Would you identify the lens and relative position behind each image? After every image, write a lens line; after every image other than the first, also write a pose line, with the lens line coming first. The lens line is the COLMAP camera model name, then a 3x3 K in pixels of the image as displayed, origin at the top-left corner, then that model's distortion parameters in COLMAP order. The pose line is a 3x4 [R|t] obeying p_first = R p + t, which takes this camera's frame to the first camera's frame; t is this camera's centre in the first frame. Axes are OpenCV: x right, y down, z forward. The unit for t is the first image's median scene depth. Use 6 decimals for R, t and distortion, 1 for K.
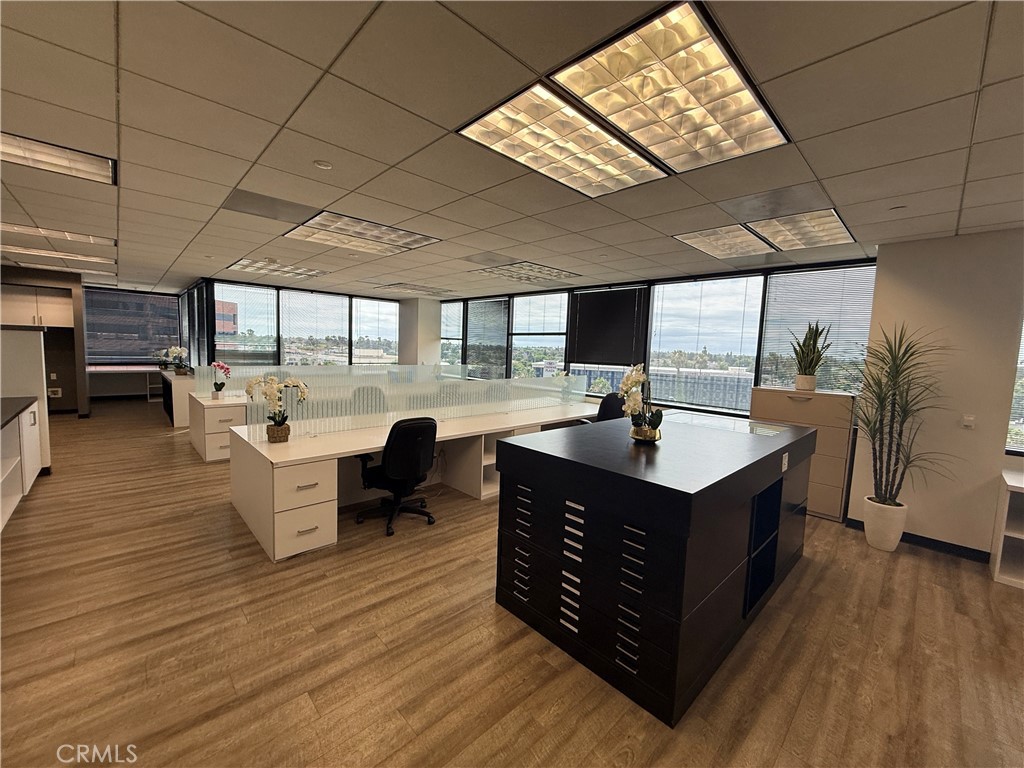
lens RADIAL K [[408.1, 0, 510.6], [0, 408.1, 380.9], [0, 0, 1]] dist [0.001835, -0.000605]
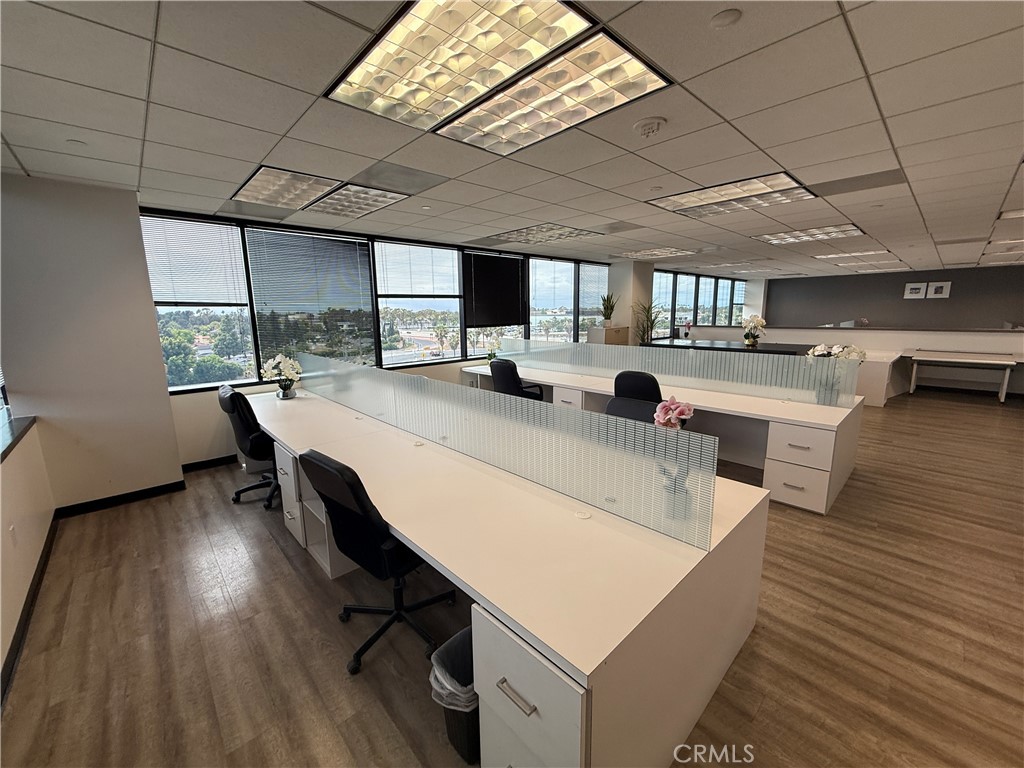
lens RADIAL K [[408.1, 0, 514.6], [0, 408.1, 377.1], [0, 0, 1]] dist [0.001835, -0.000605]
pose [[0.009677, -0.197018, 0.980352, -0.945361], [0.096189, 0.976035, 0.195201, -0.125957], [-0.995316, 0.092410, 0.028396, 1.034436]]
